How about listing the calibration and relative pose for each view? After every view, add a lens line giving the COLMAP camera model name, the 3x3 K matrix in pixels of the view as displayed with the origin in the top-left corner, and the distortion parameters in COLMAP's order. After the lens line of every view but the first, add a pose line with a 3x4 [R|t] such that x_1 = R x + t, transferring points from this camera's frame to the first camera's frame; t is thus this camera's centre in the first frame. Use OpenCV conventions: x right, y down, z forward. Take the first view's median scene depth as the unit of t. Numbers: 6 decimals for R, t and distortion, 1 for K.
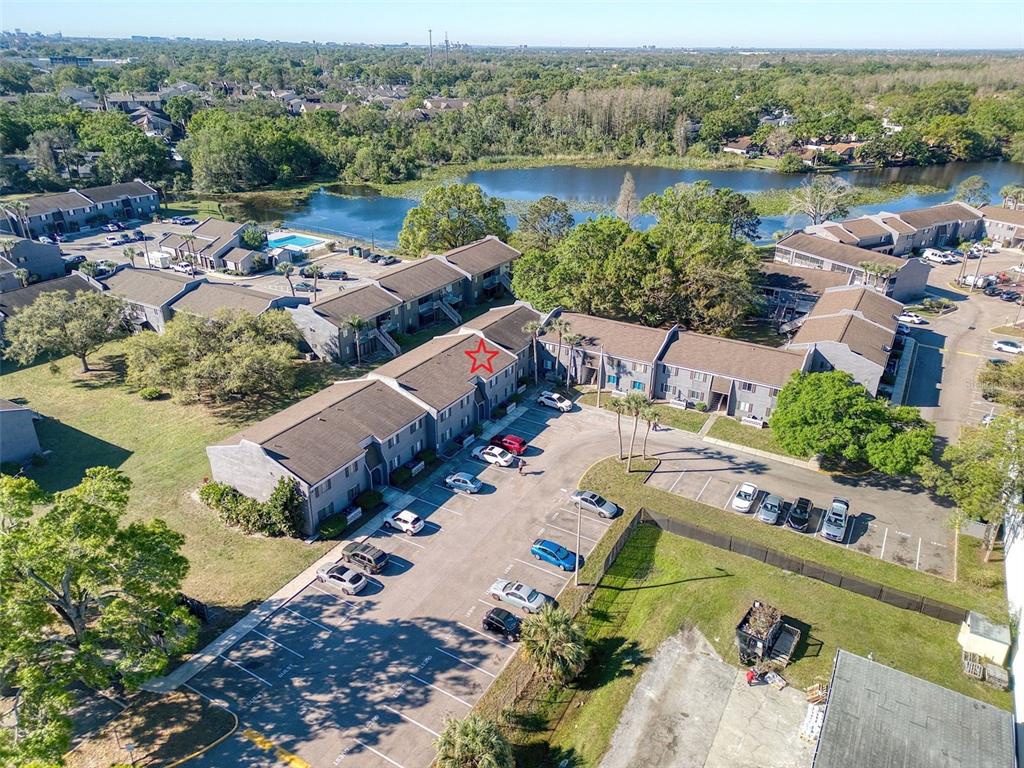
lens RADIAL K [[724.0, 0, 512.0], [0, 724.0, 384.0], [0, 0, 1]] dist [0.086190, -0.081569]
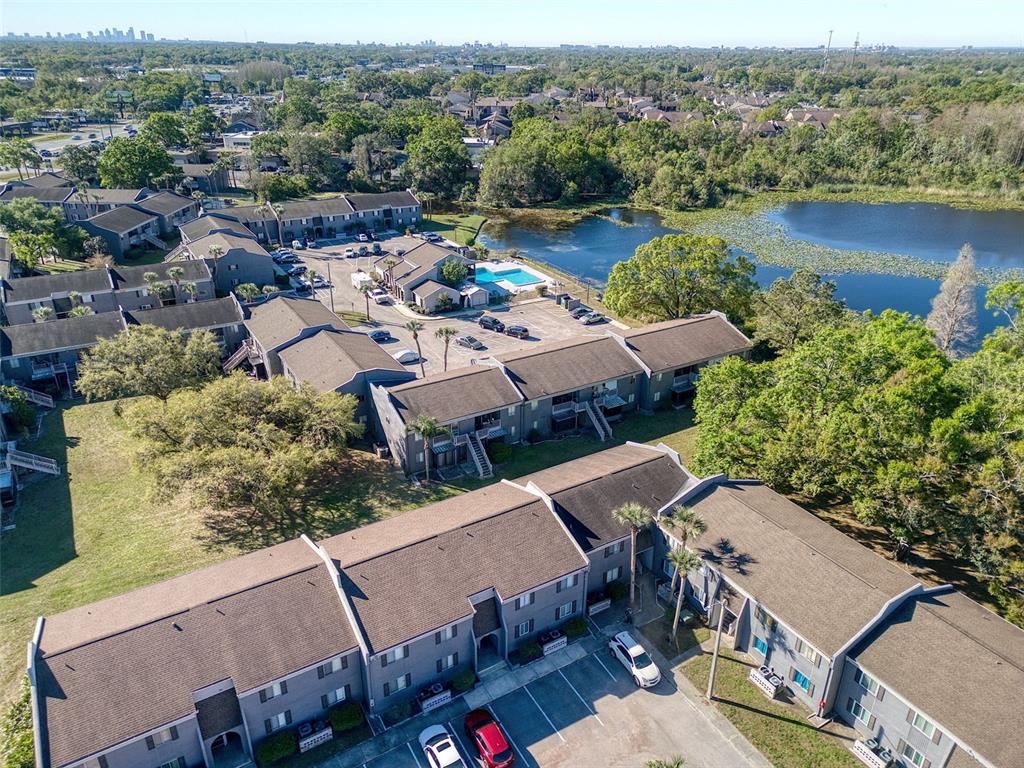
lens RADIAL K [[724.0, 0, 512.0], [0, 724.0, 384.0], [0, 0, 1]] dist [0.086190, -0.081569]
pose [[0.877051, 0.196774, -0.438247, 0.112440], [-0.199299, 0.979091, 0.040764, -0.116216], [0.437105, 0.051590, 0.897930, 0.261275]]
